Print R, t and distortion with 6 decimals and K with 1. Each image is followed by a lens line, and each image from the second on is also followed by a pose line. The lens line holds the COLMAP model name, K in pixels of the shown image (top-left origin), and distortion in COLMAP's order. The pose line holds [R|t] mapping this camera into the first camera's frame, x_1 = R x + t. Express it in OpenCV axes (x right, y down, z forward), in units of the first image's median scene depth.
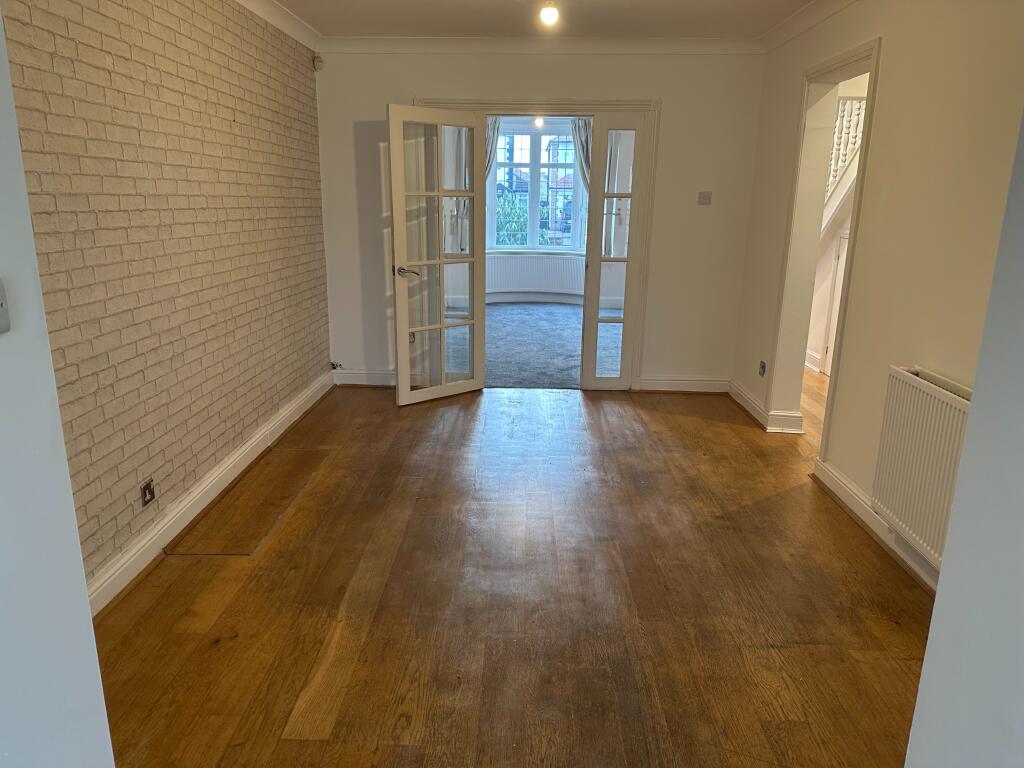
lens RADIAL K [[725.2, 0, 511.3], [0, 725.2, 387.4], [0, 0, 1]] dist [0.047027, -0.067548]
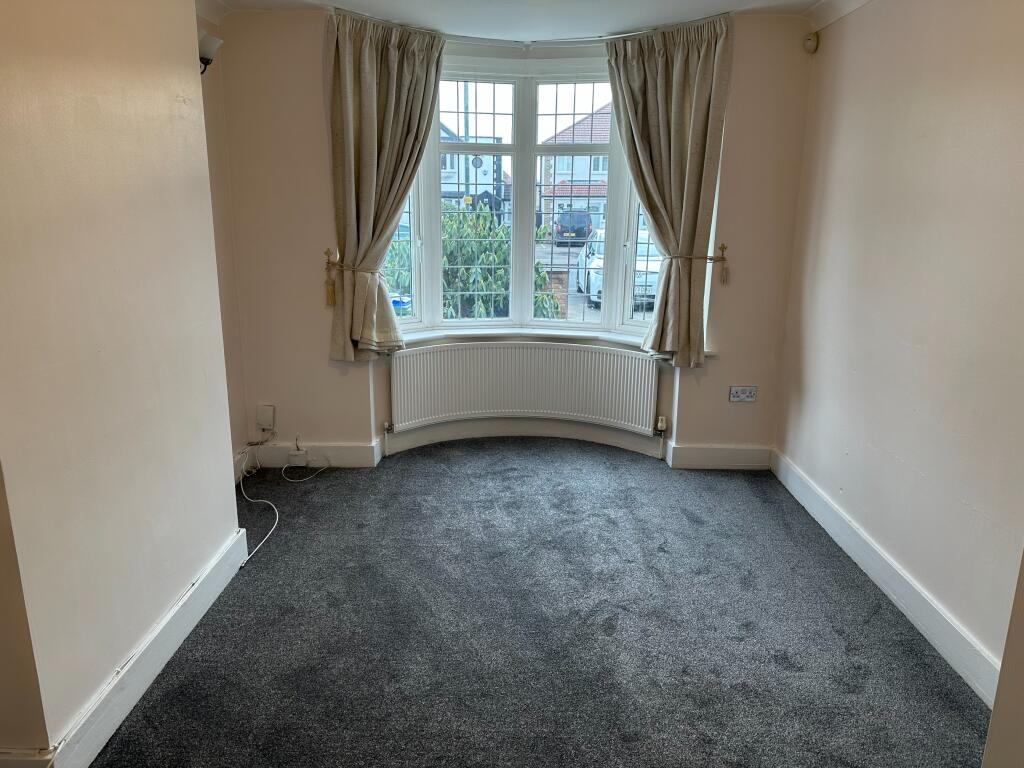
lens RADIAL K [[725.2, 0, 511.0], [0, 725.2, 380.4], [0, 0, 1]] dist [0.047027, -0.067548]
pose [[0.999926, -0.006856, 0.010057, 0.019328], [0.007047, 0.999792, -0.019121, -0.155602], [-0.009924, 0.019191, 0.999767, 0.561945]]
